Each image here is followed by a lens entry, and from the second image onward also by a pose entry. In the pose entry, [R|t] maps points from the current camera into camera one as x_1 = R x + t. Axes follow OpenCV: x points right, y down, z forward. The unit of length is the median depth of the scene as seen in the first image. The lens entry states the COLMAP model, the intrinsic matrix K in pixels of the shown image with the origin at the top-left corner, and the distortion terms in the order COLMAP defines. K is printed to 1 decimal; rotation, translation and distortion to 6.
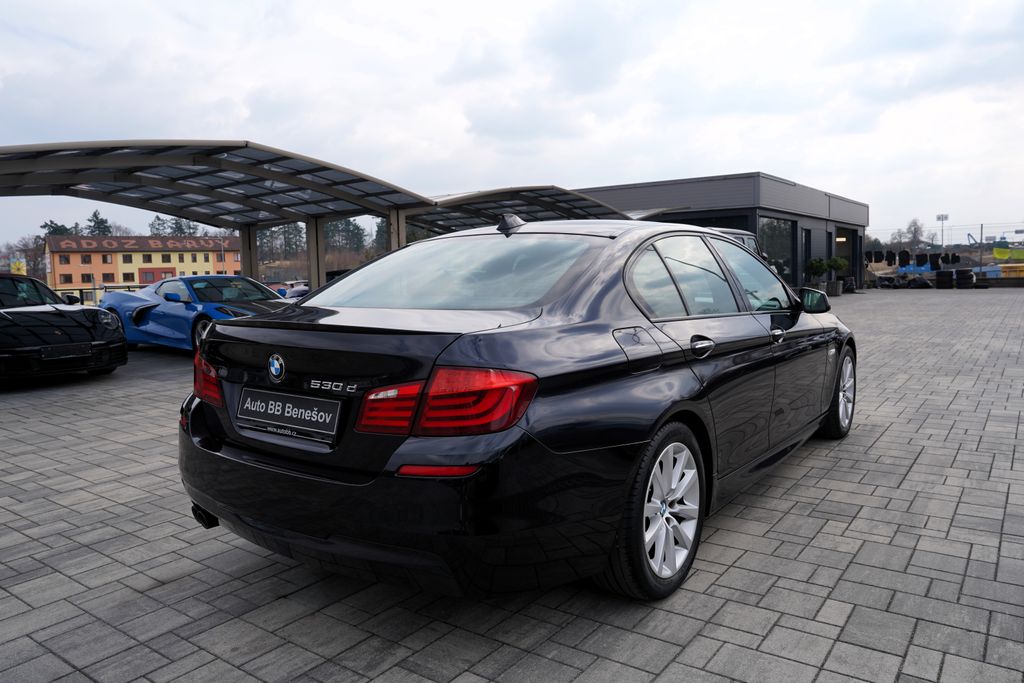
lens RADIAL K [[739.3, 0, 510.2], [0, 739.3, 322.8], [0, 0, 1]] dist [-0.086695, 0.073117]
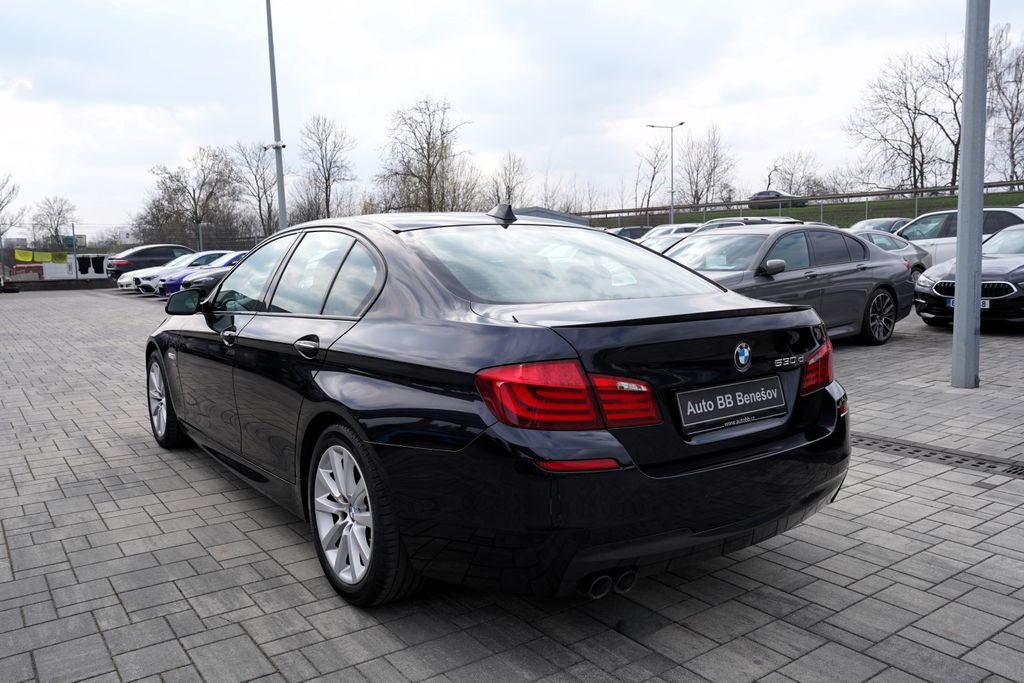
lens RADIAL K [[790.7, 0, 518.6], [0, 790.7, 327.3], [0, 0, 1]] dist [-0.086766, 0.112524]
pose [[0.298852, -0.071425, 0.951623, -1.183424], [0.076079, 0.995804, 0.050849, -0.044453], [-0.951262, 0.057202, 0.303032, 0.818411]]
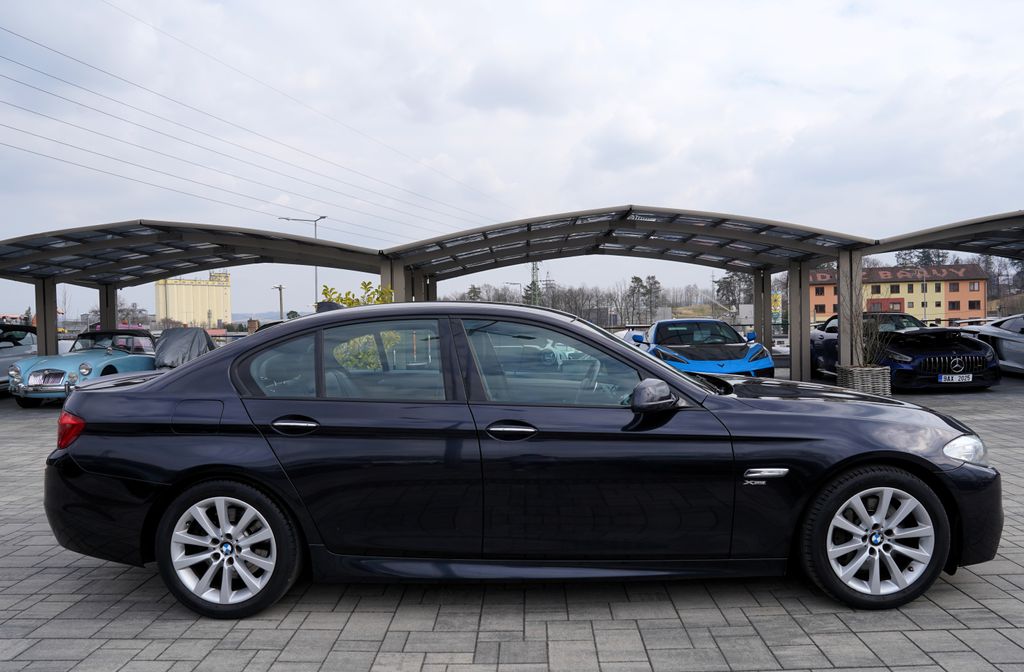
lens RADIAL K [[726.0, 0, 512.0], [0, 726.0, 336.0], [0, 0, 1]] dist [-0.109453, 0.076754]
pose [[0.575298, 0.034218, -0.817228, 1.415079], [-0.051498, 0.998658, 0.005562, -0.133269], [0.816321, 0.038886, 0.576288, 0.671470]]
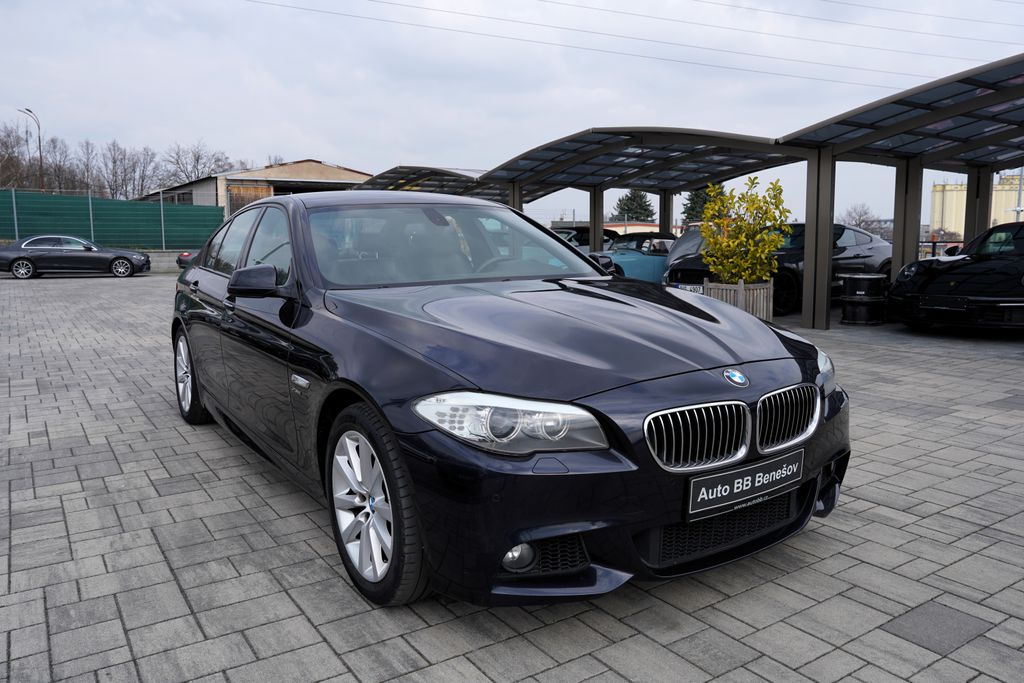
lens RADIAL K [[771.8, 0, 512.0], [0, 771.8, 341.5], [0, 0, 1]] dist [-0.078882, 0.085588]
pose [[-0.347101, 0.151943, -0.925437, 1.572976], [-0.049118, 0.982488, 0.179733, -0.182094], [0.936541, 0.107841, -0.333559, 2.259015]]
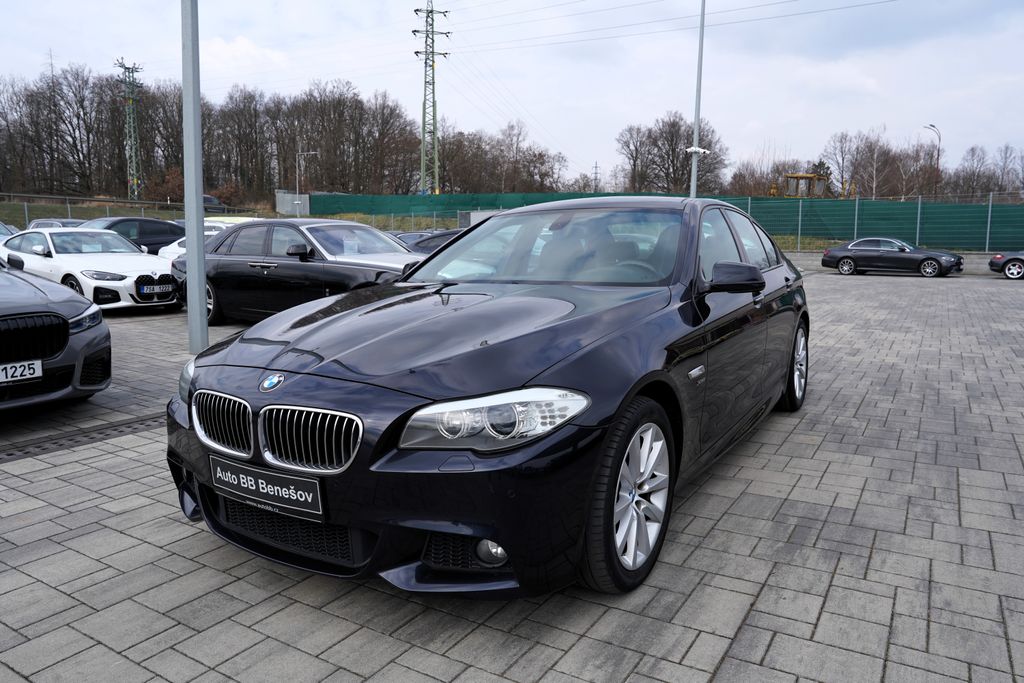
lens RADIAL K [[699.4, 0, 512.0], [0, 699.4, 341.5], [0, 0, 1]] dist [-0.102355, 0.084013]
pose [[-0.996962, 0.045430, -0.063264, 0.511043], [0.031667, 0.978532, 0.203645, -0.196871], [0.071157, 0.201023, -0.976999, 2.964947]]
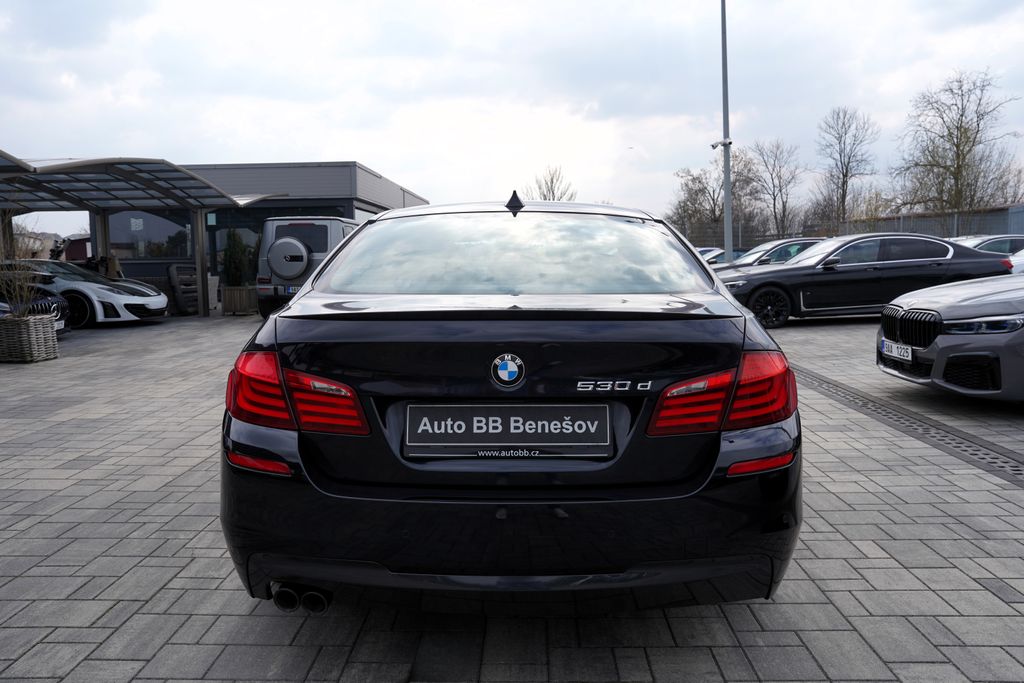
lens RADIAL K [[790.7, 0, 518.6], [0, 790.7, 327.3], [0, 0, 1]] dist [-0.086766, 0.112524]
pose [[0.813309, -0.034716, 0.580795, -0.666956], [0.030688, 0.999388, 0.016764, 0.002060], [-0.581022, 0.004189, 0.813877, 0.274115]]
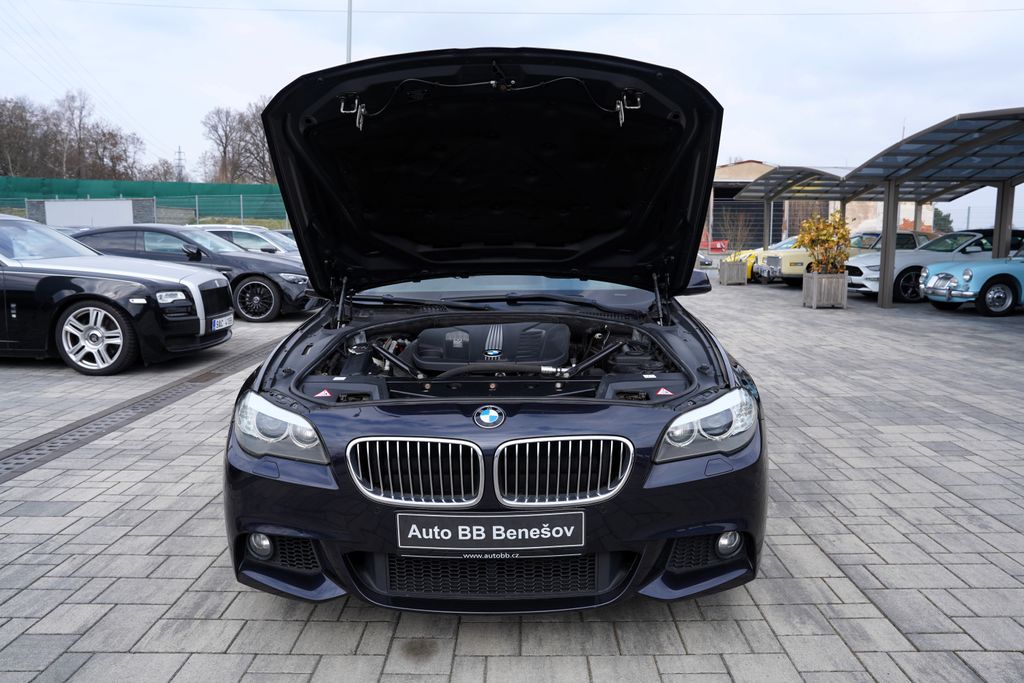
lens RADIAL K [[739.3, 0, 510.2], [0, 739.3, 322.8], [0, 0, 1]] dist [-0.086695, 0.073117]
pose [[-0.820425, 0.095451, -0.563731, 1.114527], [-0.012132, 0.982838, 0.184071, -0.233608], [0.571626, 0.157856, -0.805186, 2.800122]]
